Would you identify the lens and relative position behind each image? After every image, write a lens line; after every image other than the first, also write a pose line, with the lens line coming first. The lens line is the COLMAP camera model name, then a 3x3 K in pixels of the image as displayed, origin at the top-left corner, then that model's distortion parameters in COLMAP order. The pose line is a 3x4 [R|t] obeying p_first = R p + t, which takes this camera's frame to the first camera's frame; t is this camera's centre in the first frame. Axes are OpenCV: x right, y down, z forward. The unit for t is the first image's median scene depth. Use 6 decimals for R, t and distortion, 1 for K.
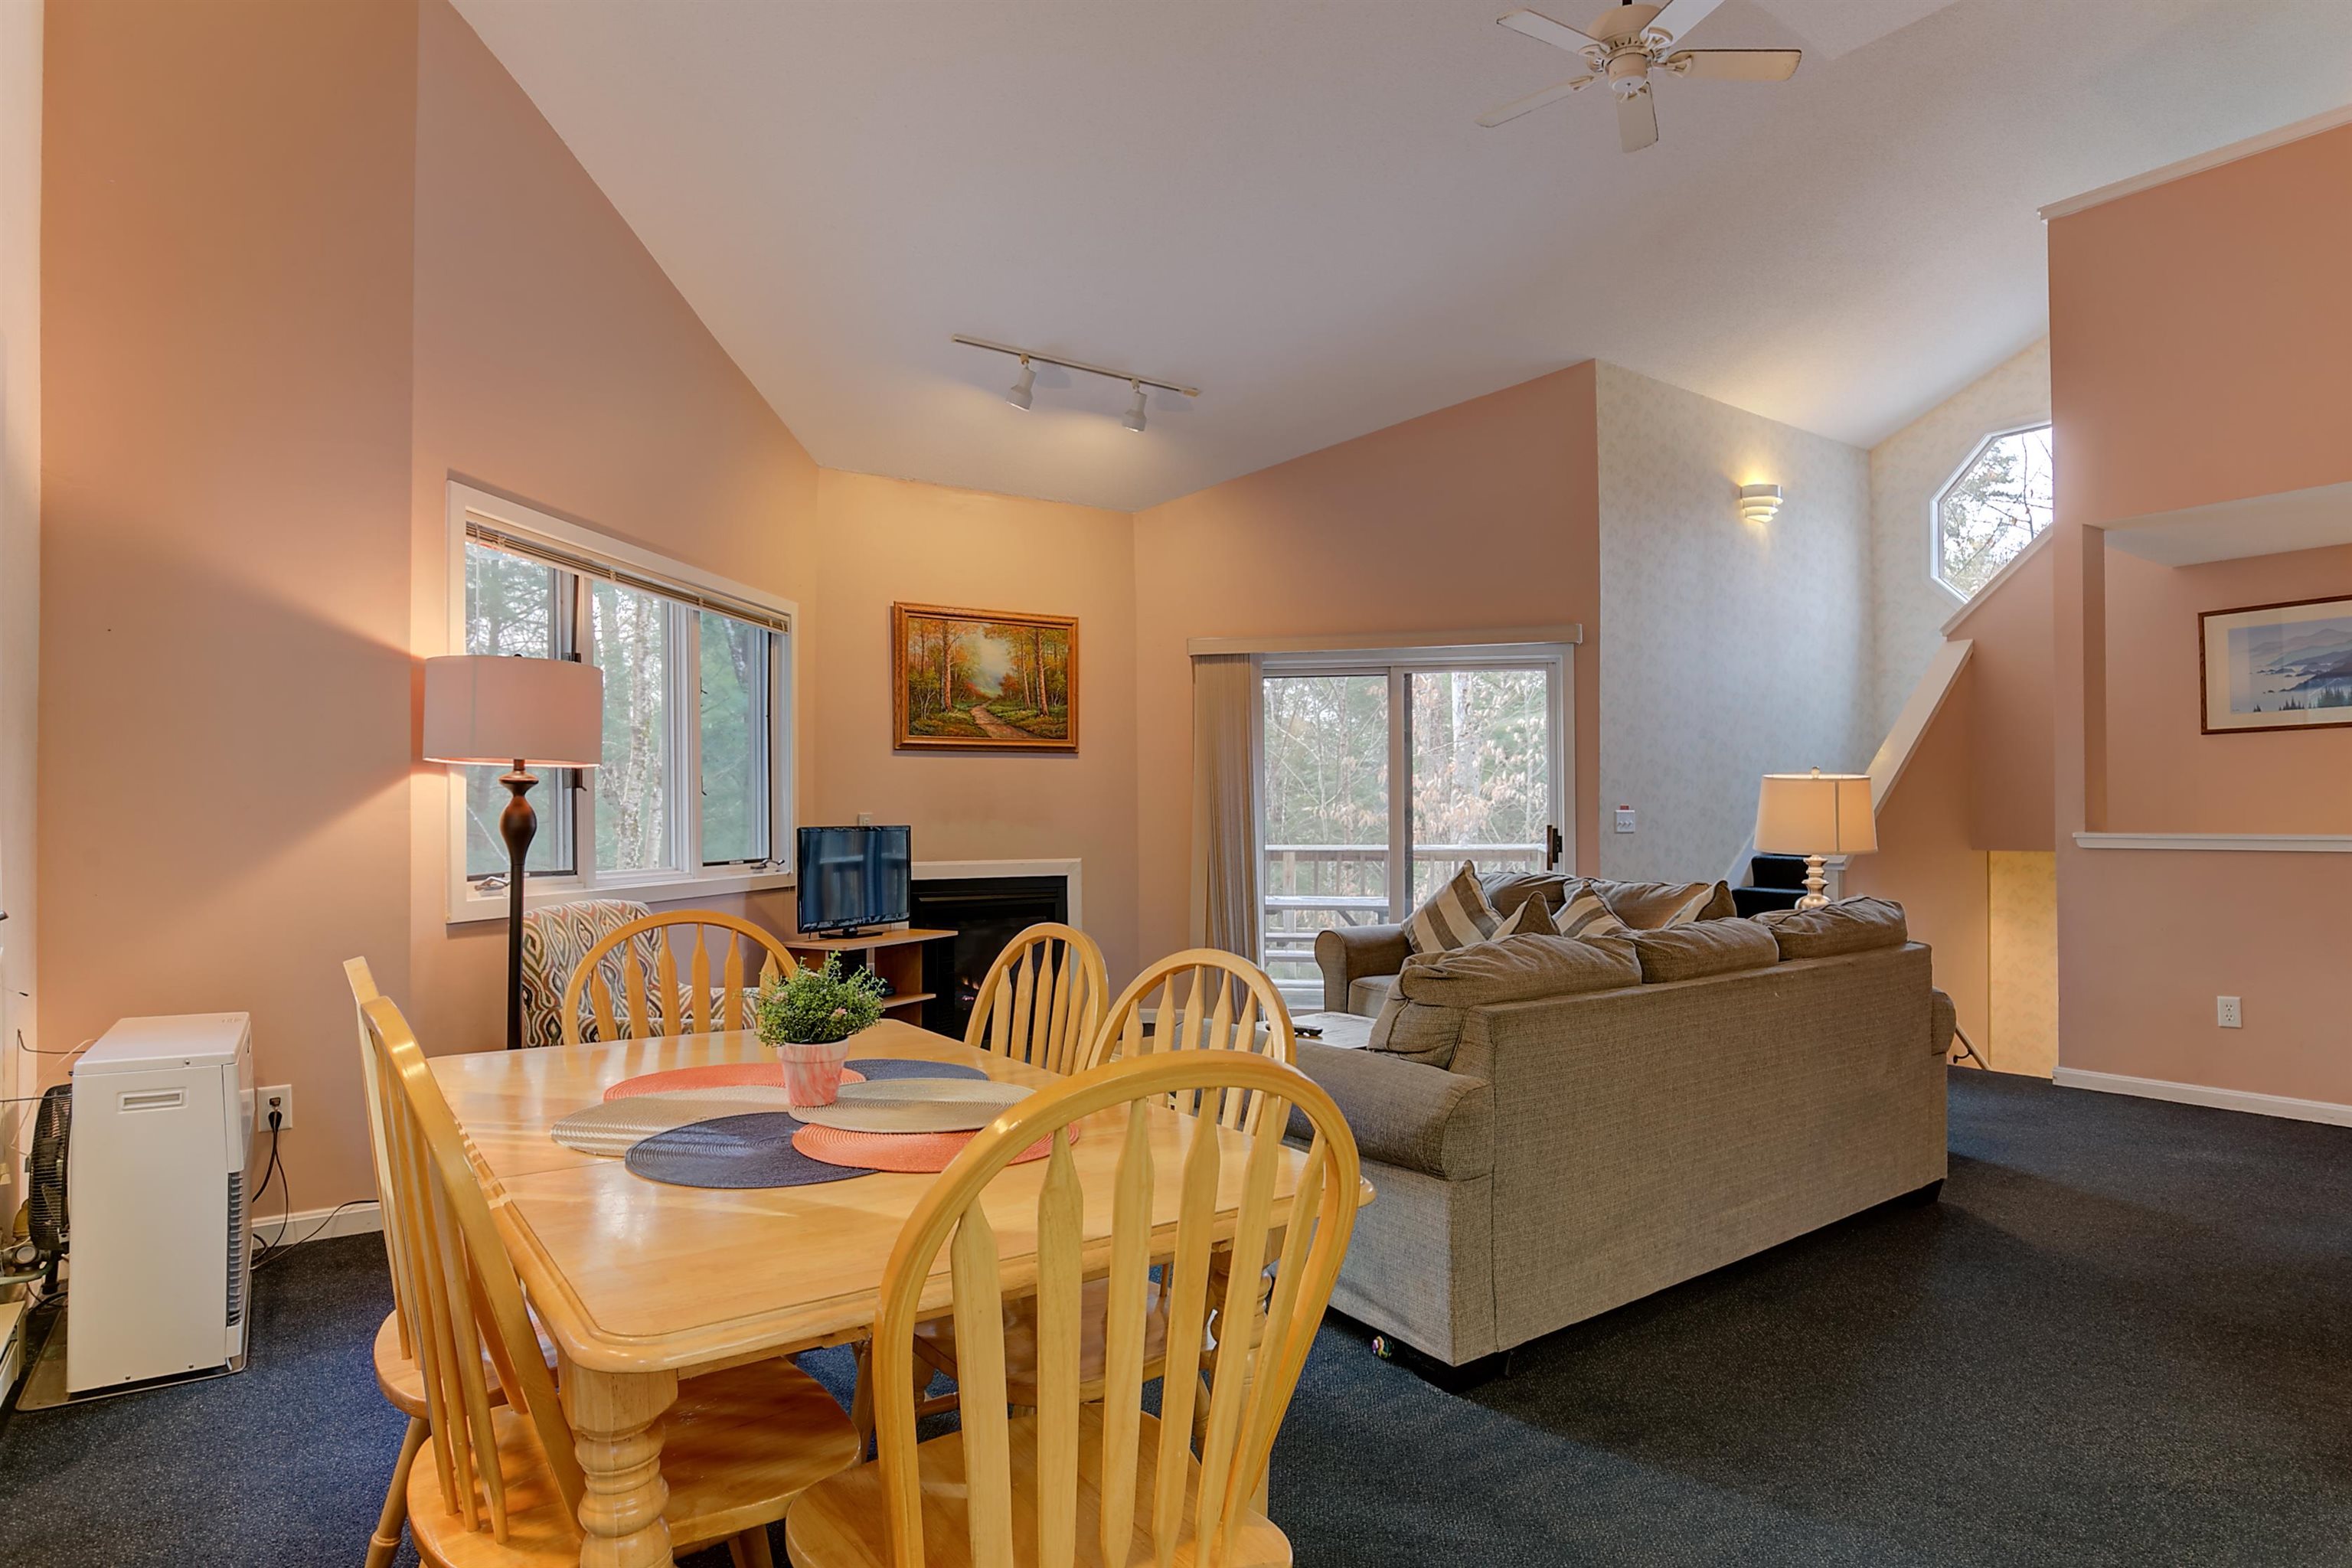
lens RADIAL K [[1293.3, 0, 1206.9], [0, 1293.3, 812.5], [0, 0, 1]] dist [-0.002687, -0.000369]
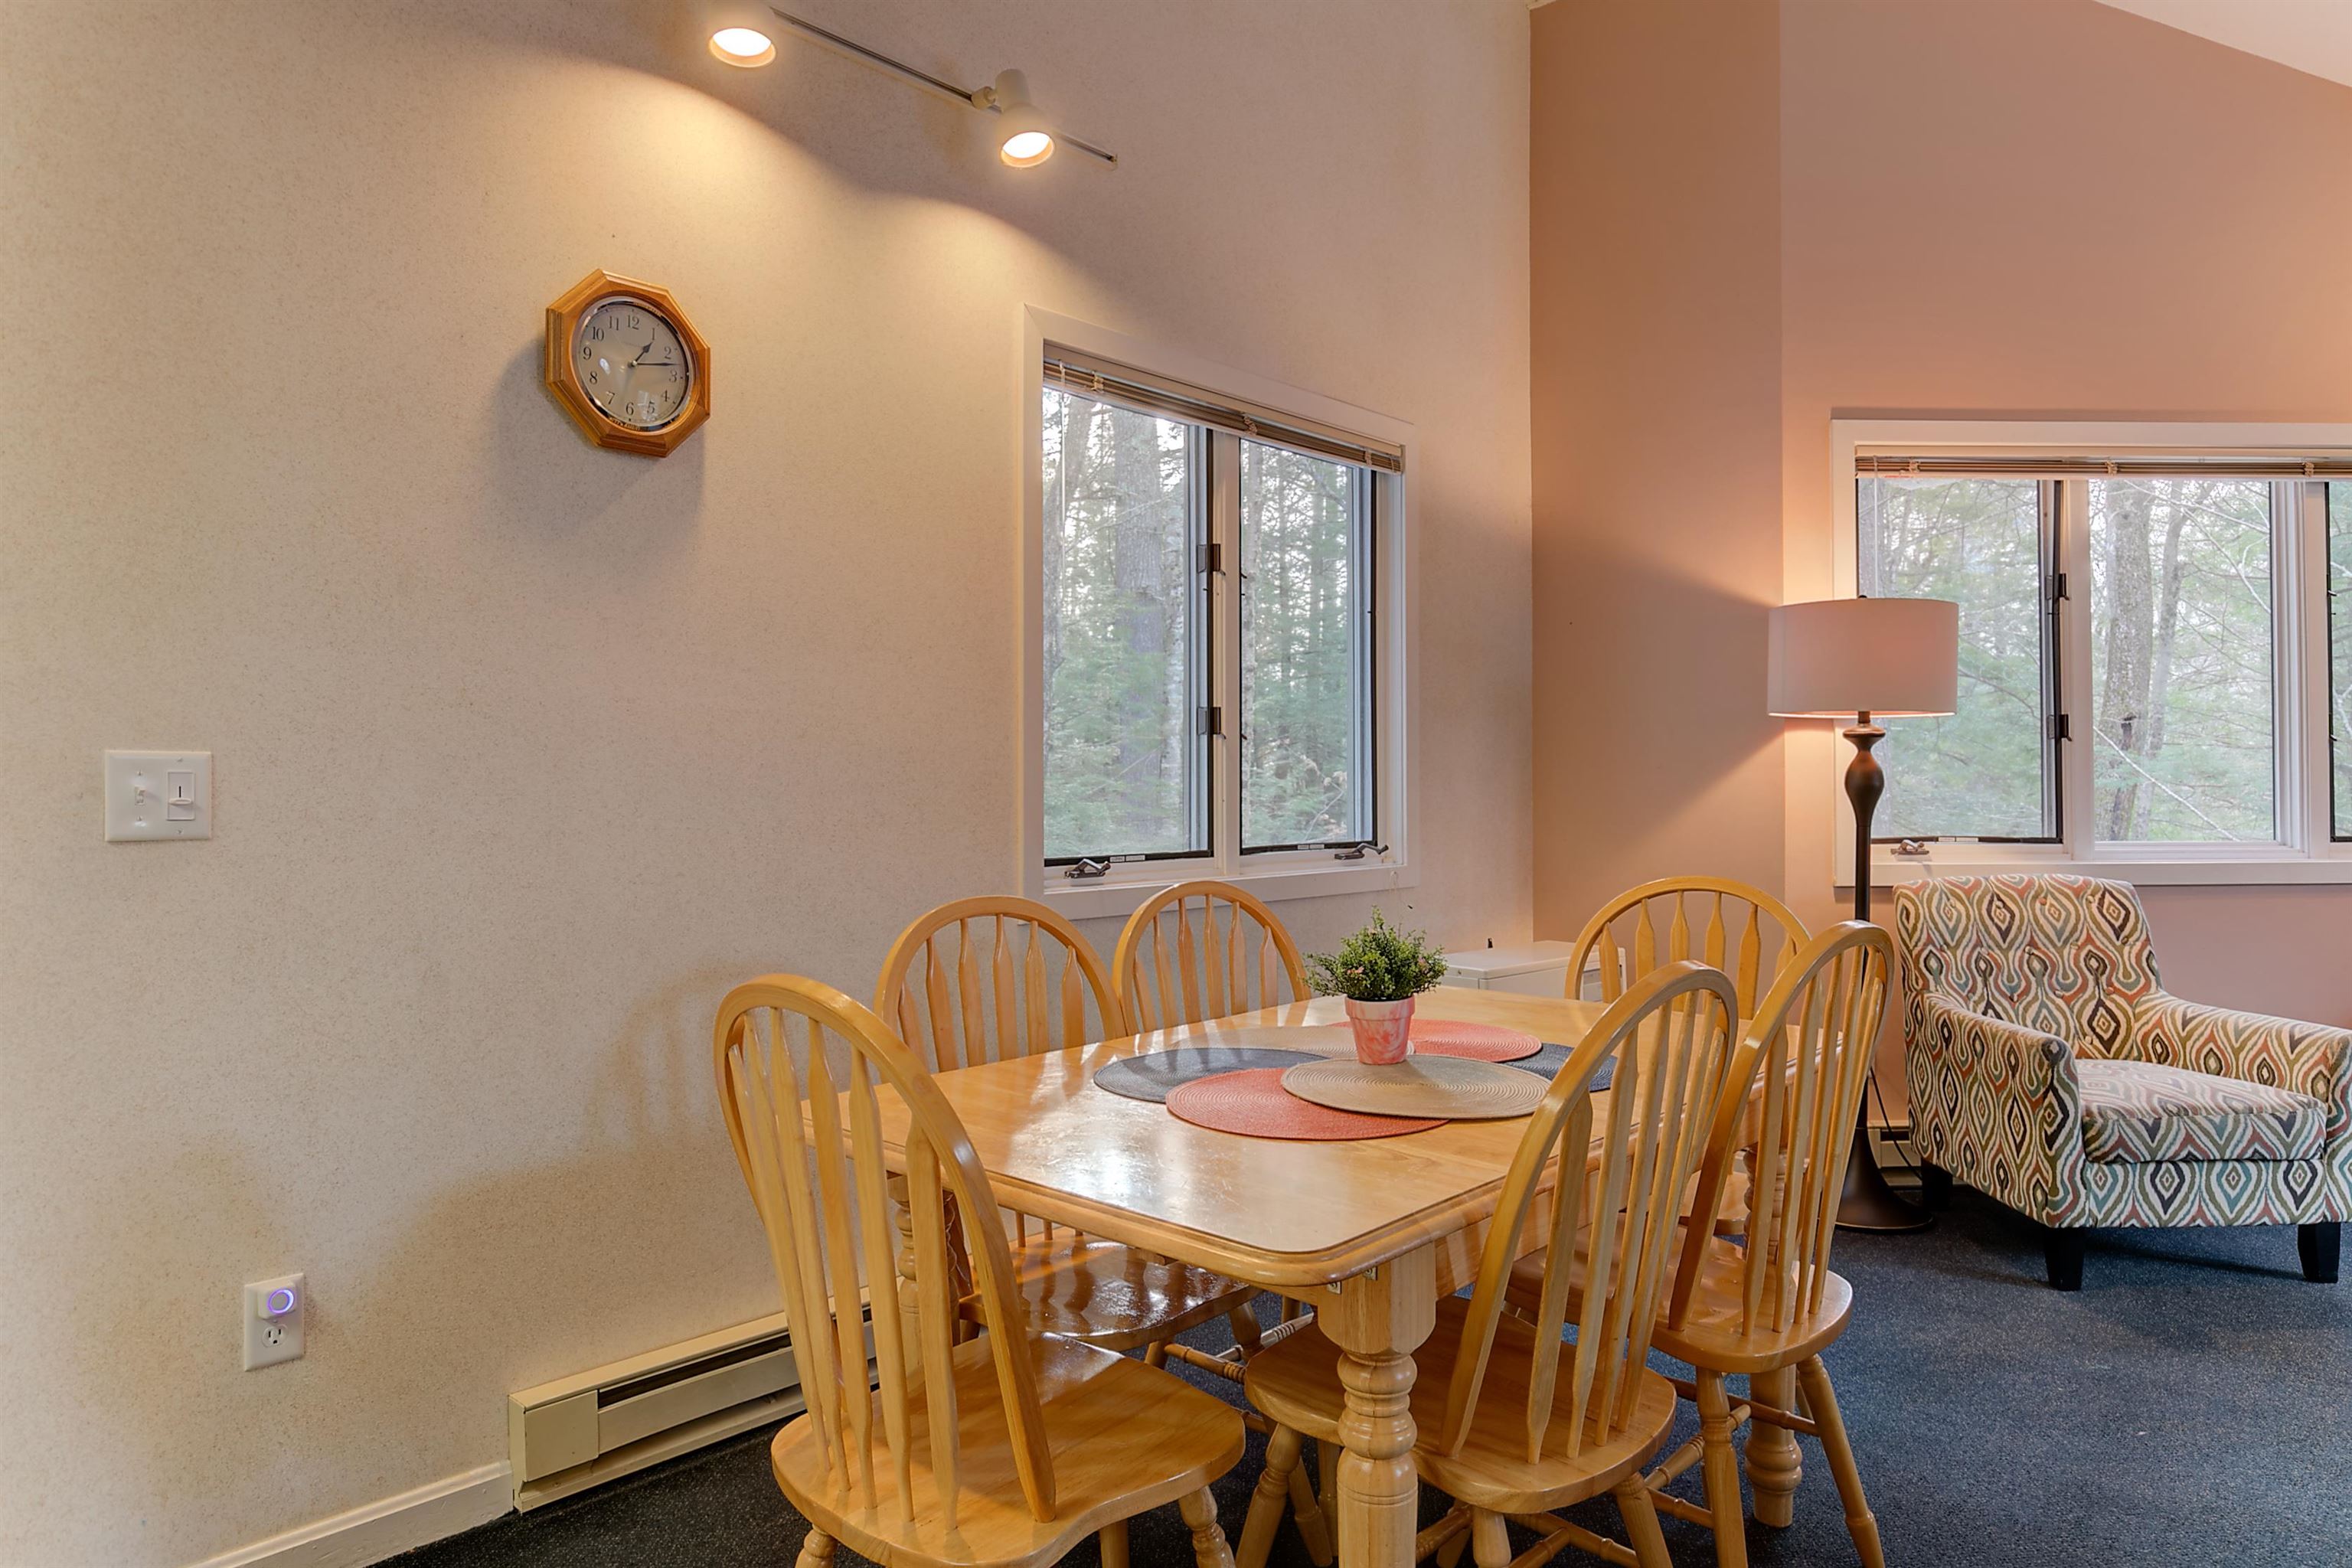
lens RADIAL K [[1469.9, 0, 1176.0], [0, 1469.9, 784.0], [0, 0, 1]] dist [-0.022567, 0.007719]
pose [[0.181671, 0.001243, -0.983359, 0.222339], [0.007374, 0.999969, 0.002626, 0.002546], [0.983332, -0.007728, 0.181657, 0.190307]]
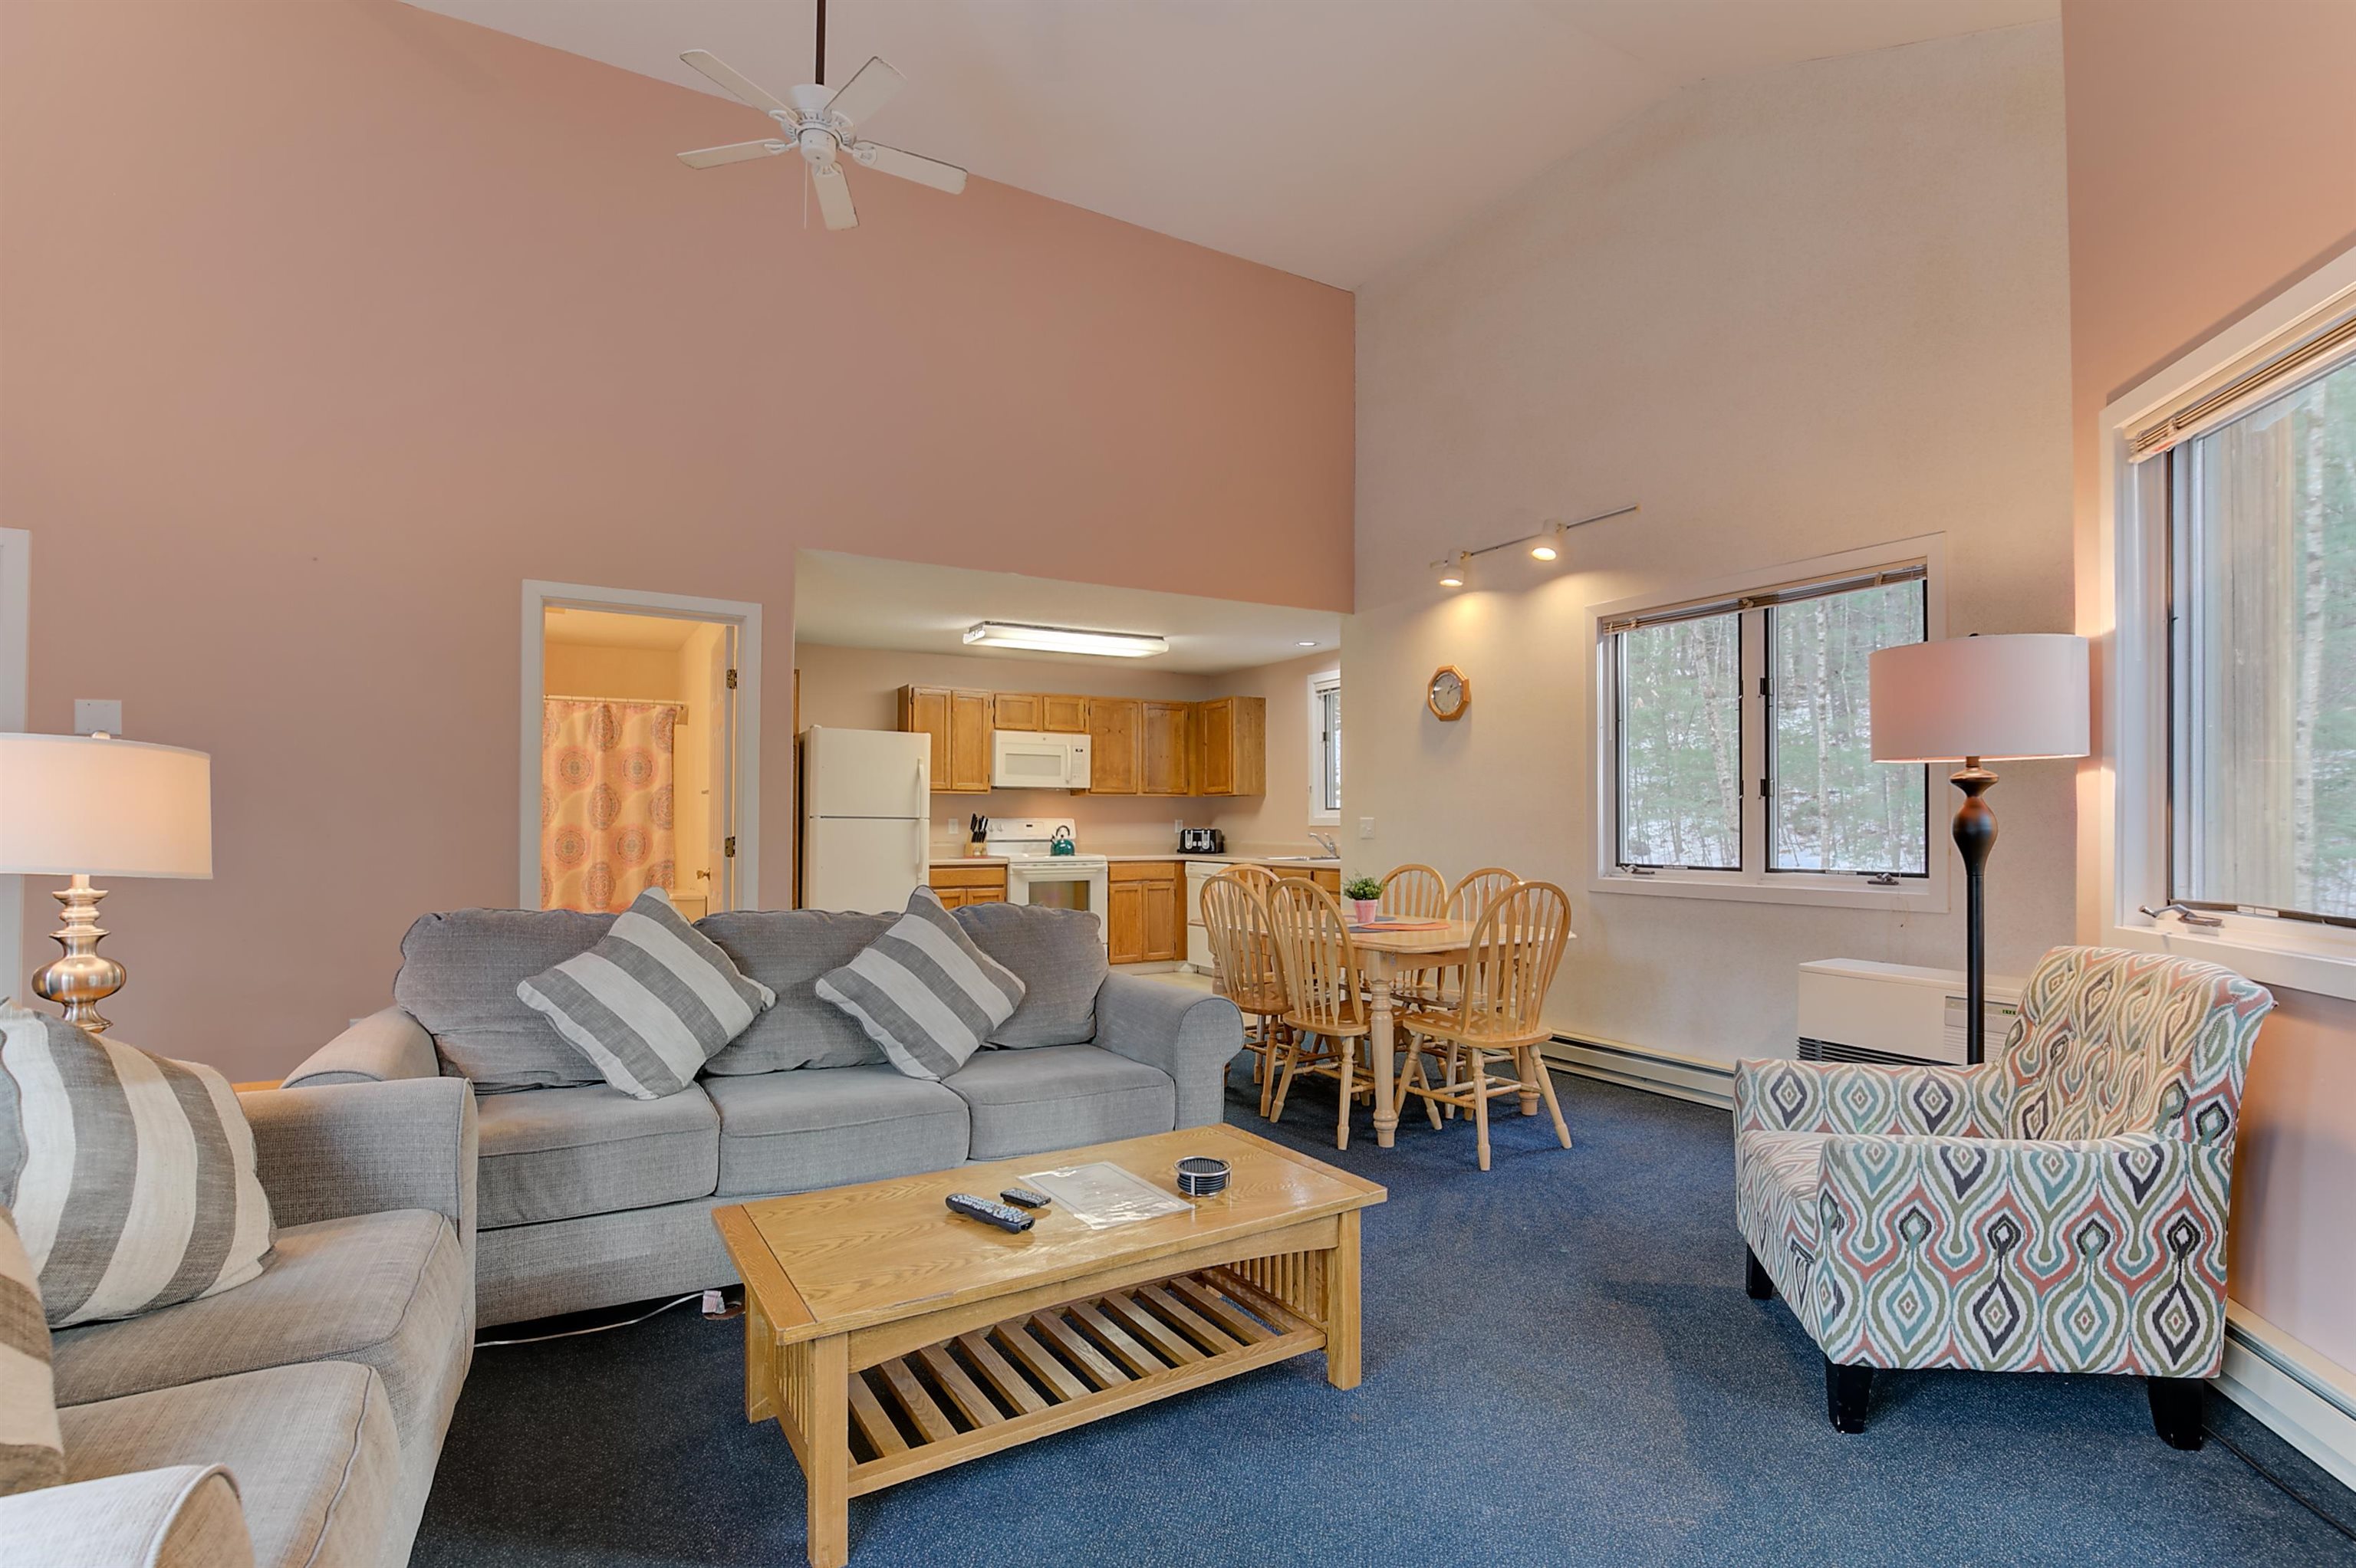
lens RADIAL K [[1094.2, 0, 1187.3], [0, 1094.2, 811.5], [0, 0, 1]] dist [-0.035231, 0.008311]
pose [[-0.995529, 0.000691, 0.094451, -0.041738], [-0.000863, 0.999865, -0.016408, 0.005552], [-0.094450, -0.016416, -0.995394, 1.003165]]
